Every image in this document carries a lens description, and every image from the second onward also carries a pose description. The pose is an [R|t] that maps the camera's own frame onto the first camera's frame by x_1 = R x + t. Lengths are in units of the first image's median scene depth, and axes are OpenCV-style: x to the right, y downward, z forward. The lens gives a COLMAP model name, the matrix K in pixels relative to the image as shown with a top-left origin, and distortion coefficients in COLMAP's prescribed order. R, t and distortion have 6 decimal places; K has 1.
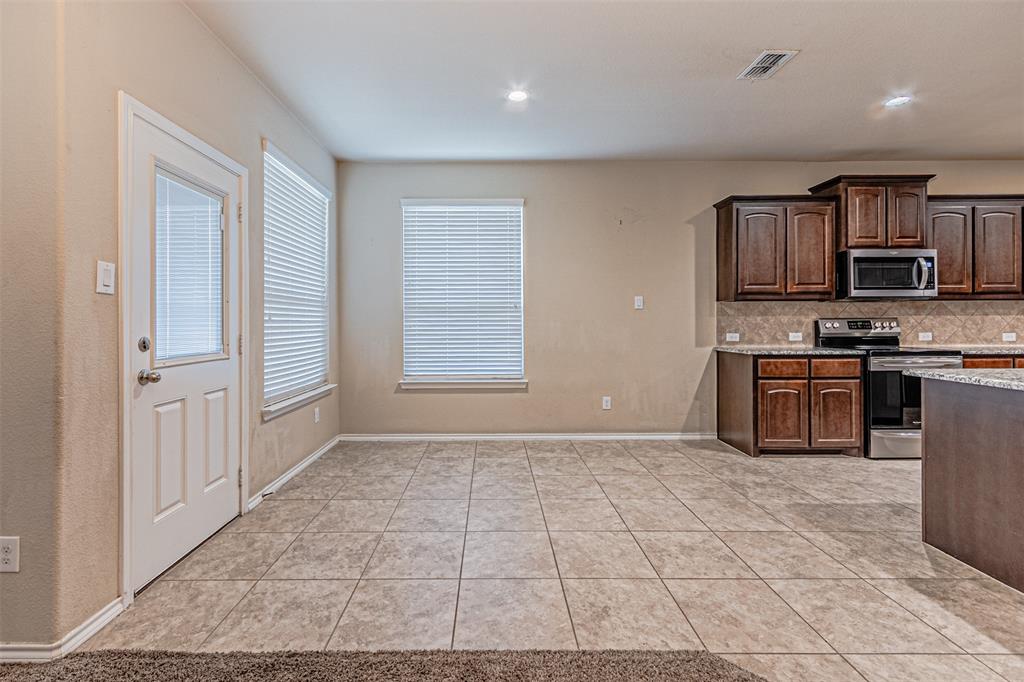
lens RADIAL K [[444.5, 0, 498.6], [0, 444.5, 324.5], [0, 0, 1]] dist [0.006946, -0.002488]
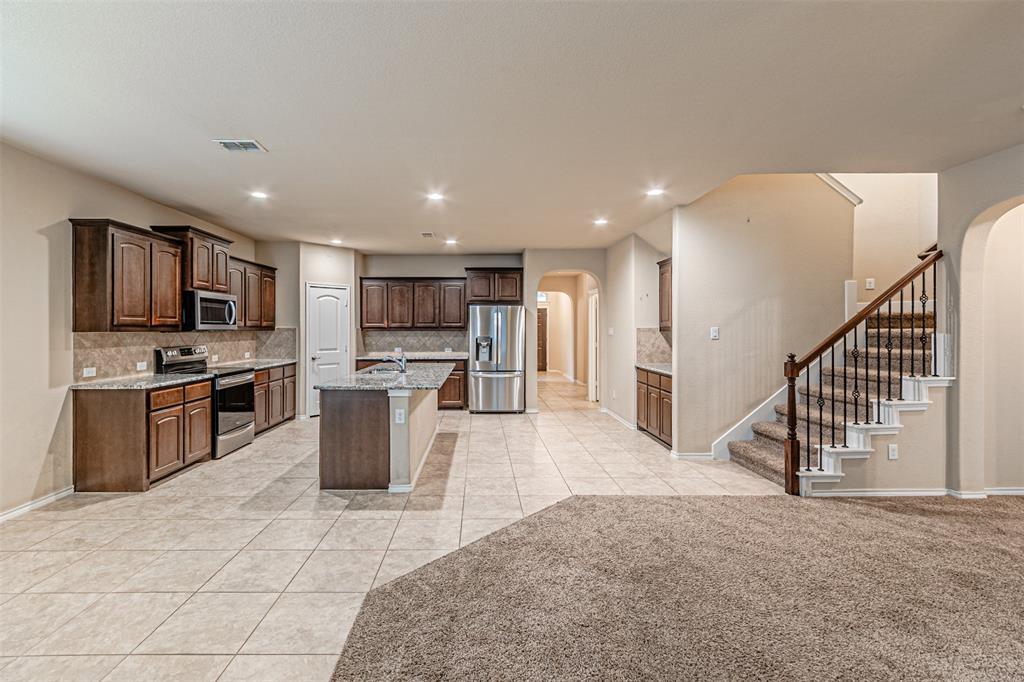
lens RADIAL K [[444.5, 0, 474.0], [0, 444.5, 329.9], [0, 0, 1]] dist [0.006946, -0.002488]
pose [[0.010101, 0.002497, 0.999946, -0.394134], [0.003023, 0.999992, -0.002528, -0.055620], [-0.999944, 0.003049, 0.010093, 0.238860]]
